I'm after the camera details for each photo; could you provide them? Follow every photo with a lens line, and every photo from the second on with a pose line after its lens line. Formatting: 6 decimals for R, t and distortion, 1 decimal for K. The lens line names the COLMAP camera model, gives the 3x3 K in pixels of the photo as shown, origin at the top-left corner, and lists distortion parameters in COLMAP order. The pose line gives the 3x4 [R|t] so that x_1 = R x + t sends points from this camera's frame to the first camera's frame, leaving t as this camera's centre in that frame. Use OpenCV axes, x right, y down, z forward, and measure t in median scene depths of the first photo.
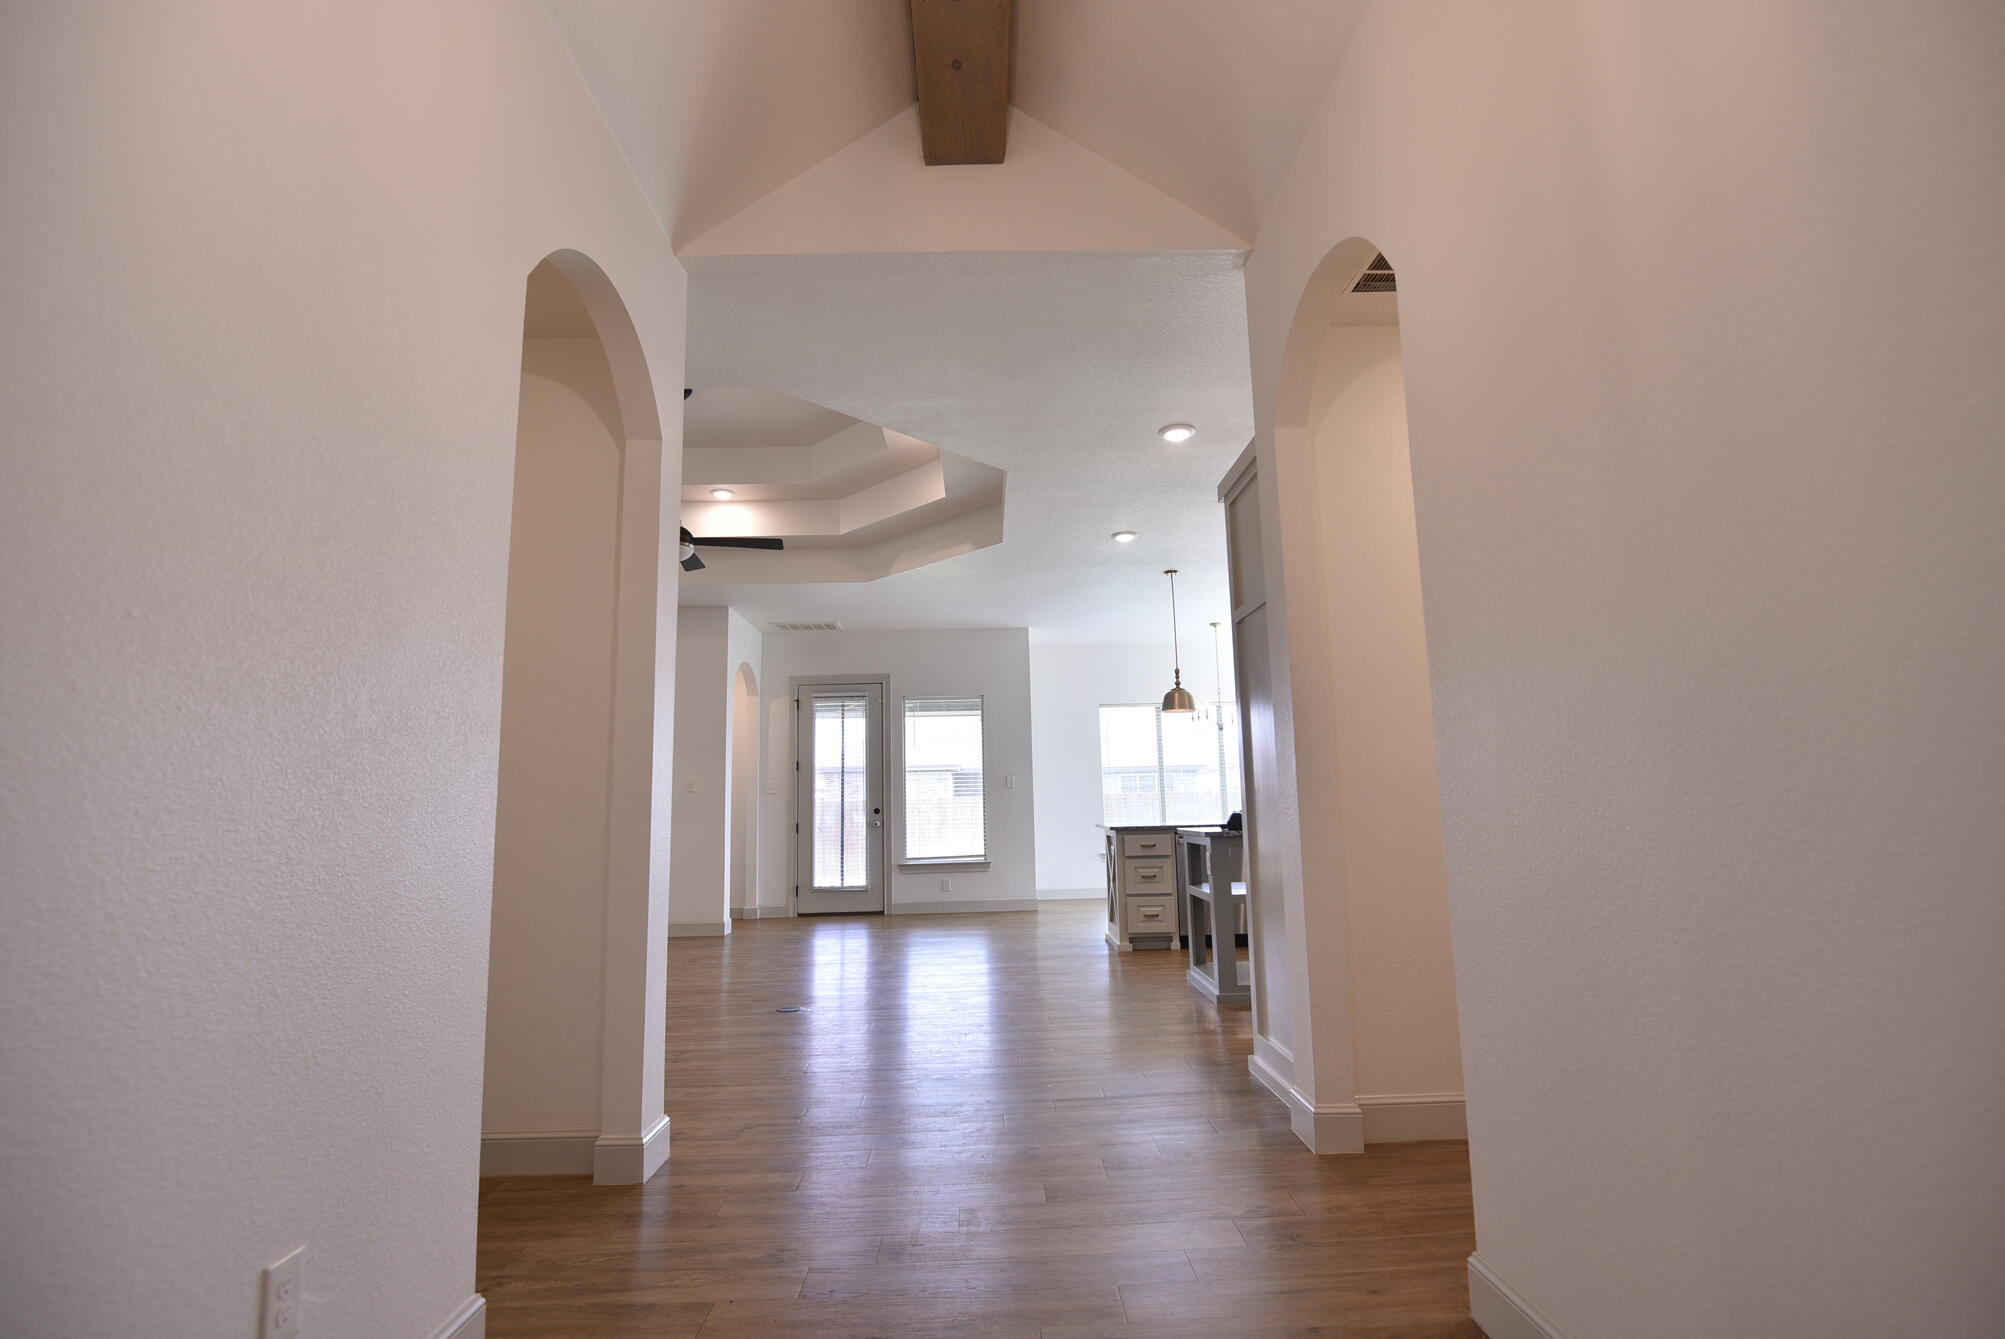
lens RADIAL K [[927.7, 0, 1005.4], [0, 927.7, 676.6], [0, 0, 1]] dist [-0.012475, -0.006638]
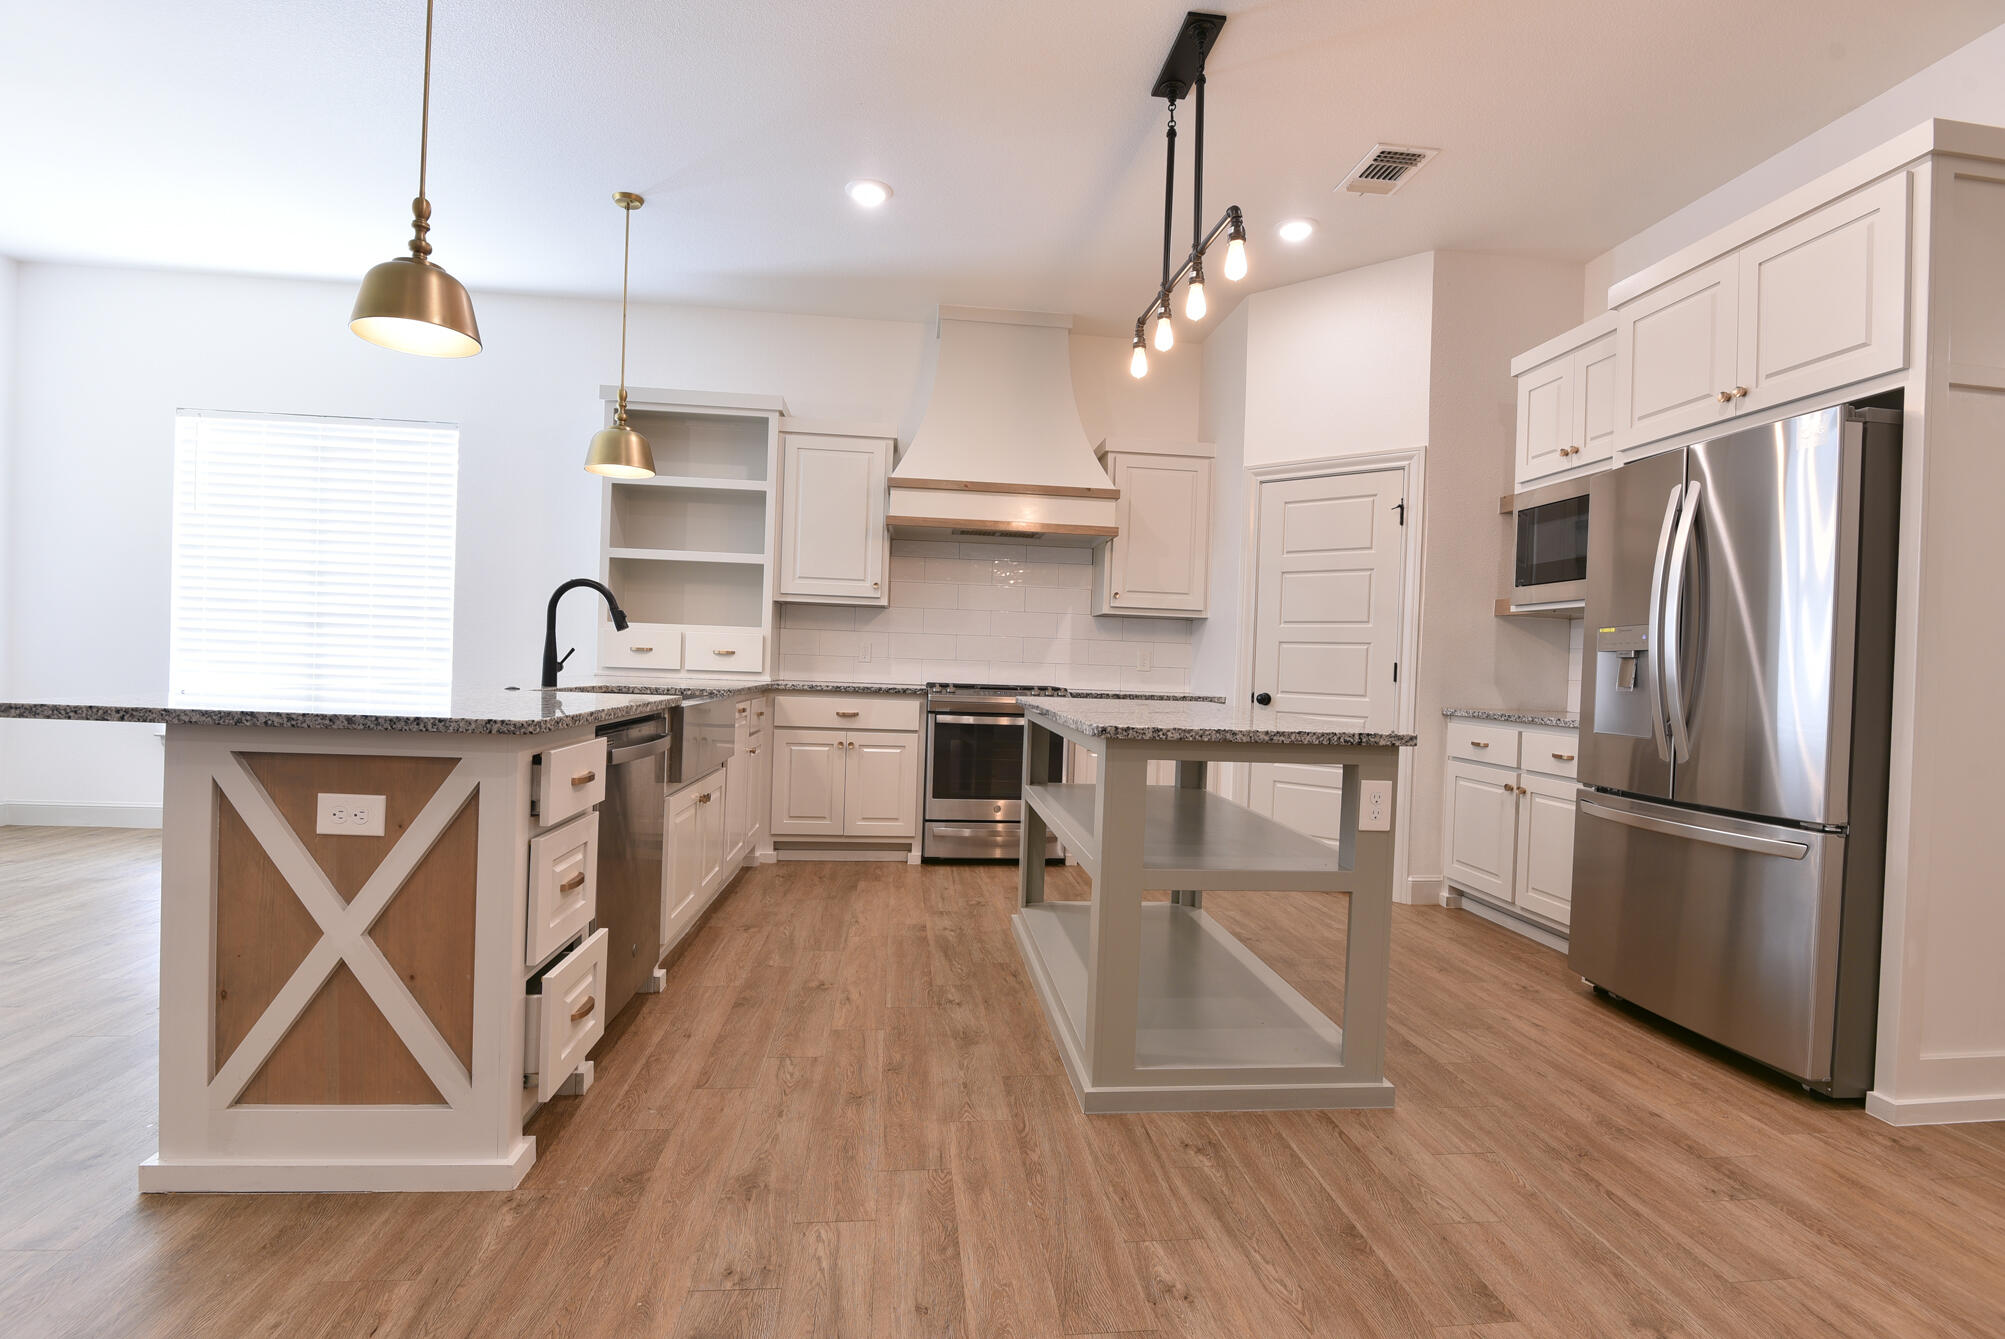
lens RADIAL K [[927.7, 0, 999.9], [0, 927.7, 674.2], [0, 0, 1]] dist [-0.012475, -0.006638]
pose [[-0.080994, 0.006361, 0.996694, -0.133313], [-0.165106, 0.986079, -0.019710, 0.122733], [-0.982944, -0.166157, -0.078817, 0.823042]]
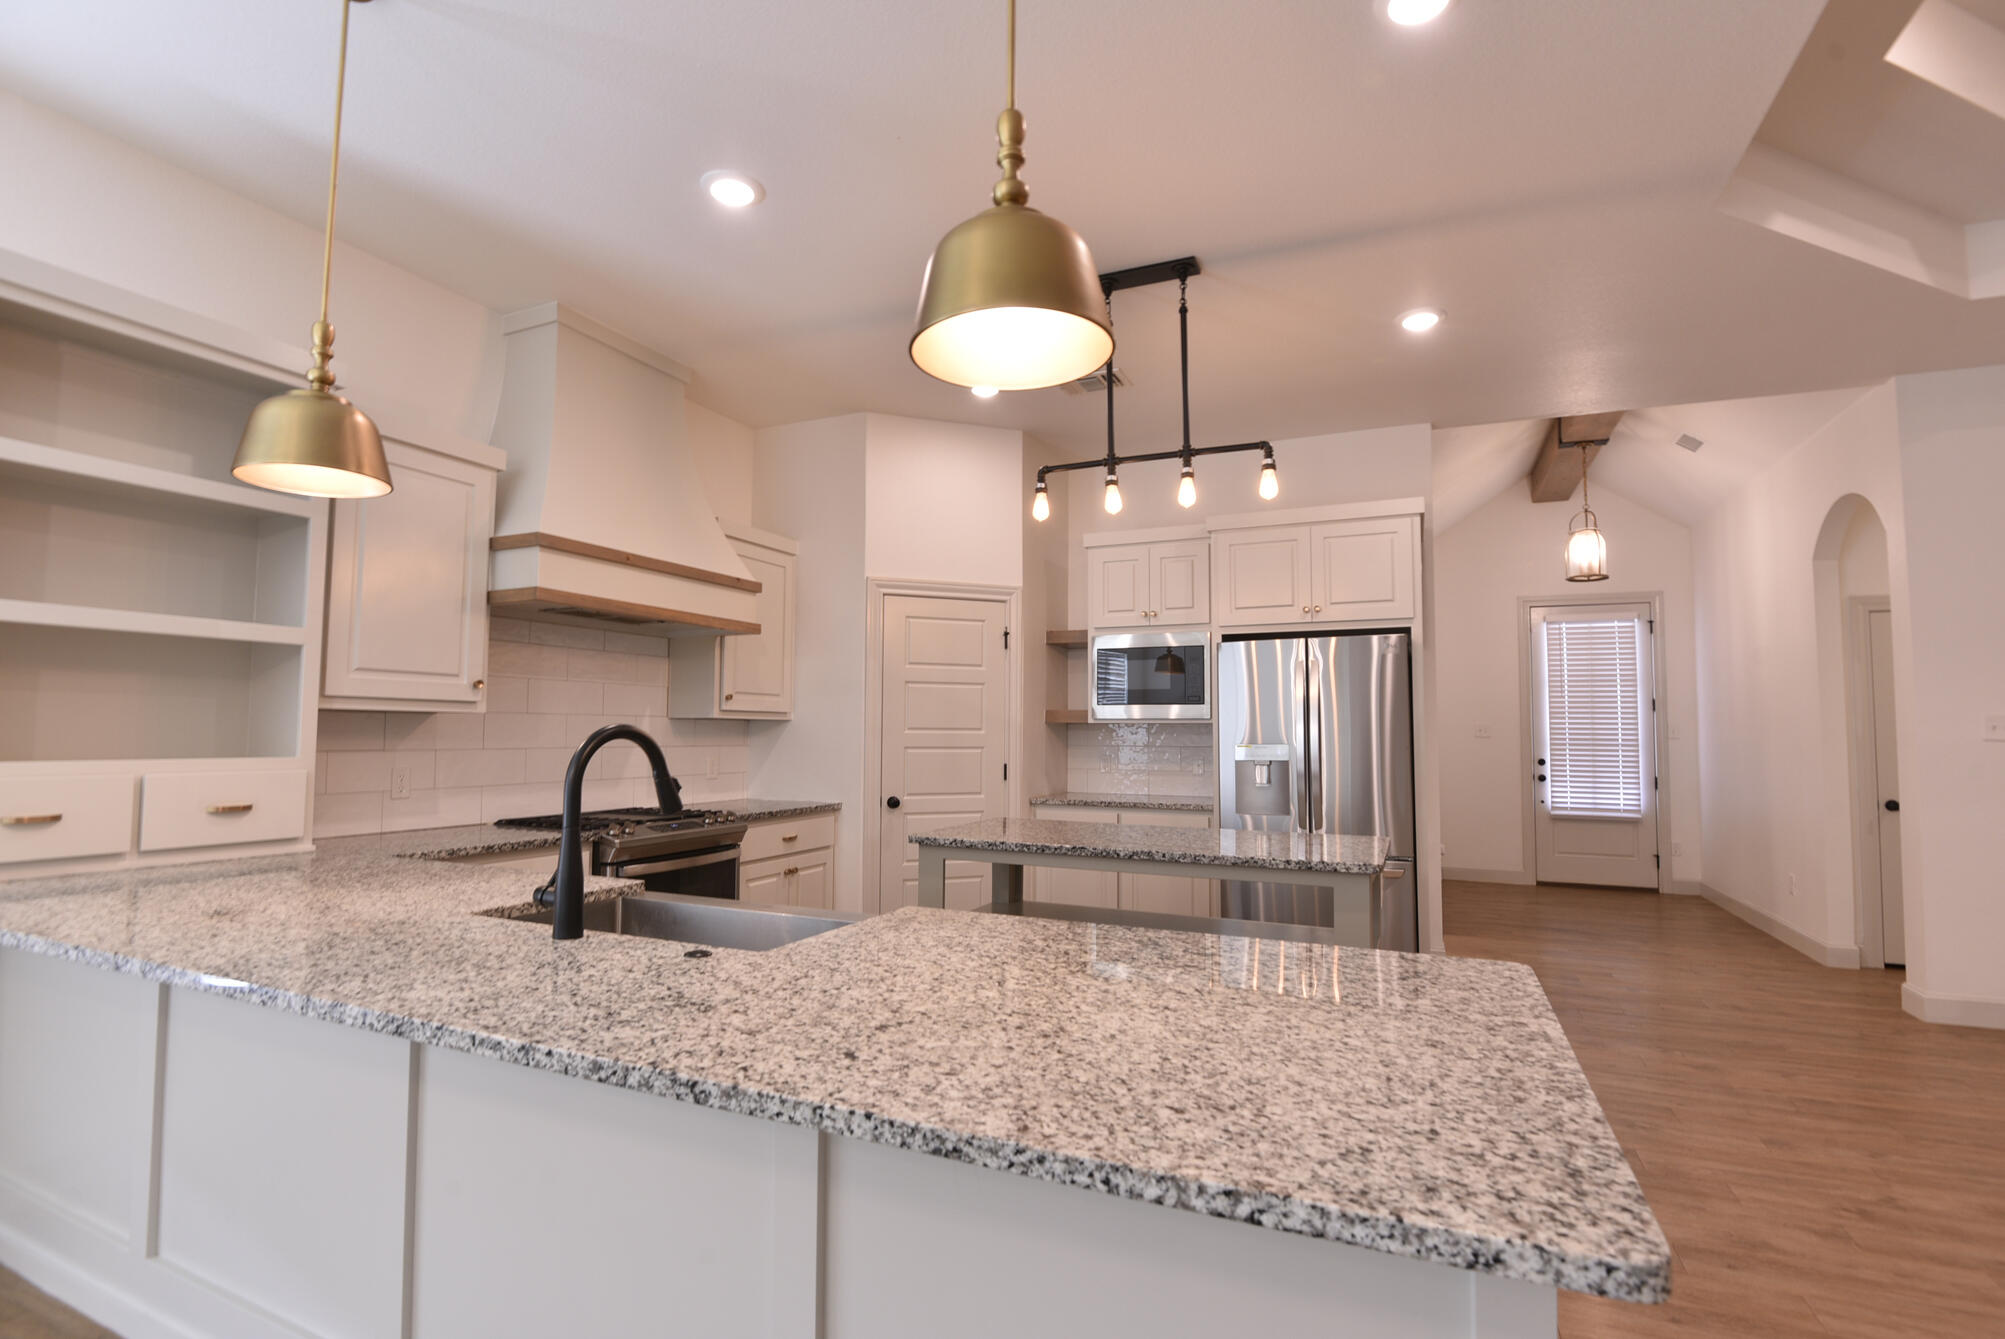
lens RADIAL K [[927.7, 0, 1007.9], [0, 927.7, 675.5], [0, 0, 1]] dist [-0.012475, -0.006638]
pose [[-0.905070, 0.044094, 0.422970, 0.118406], [-0.042257, 0.980363, -0.192623, 0.131700], [-0.423158, -0.192211, -0.885433, 1.149935]]
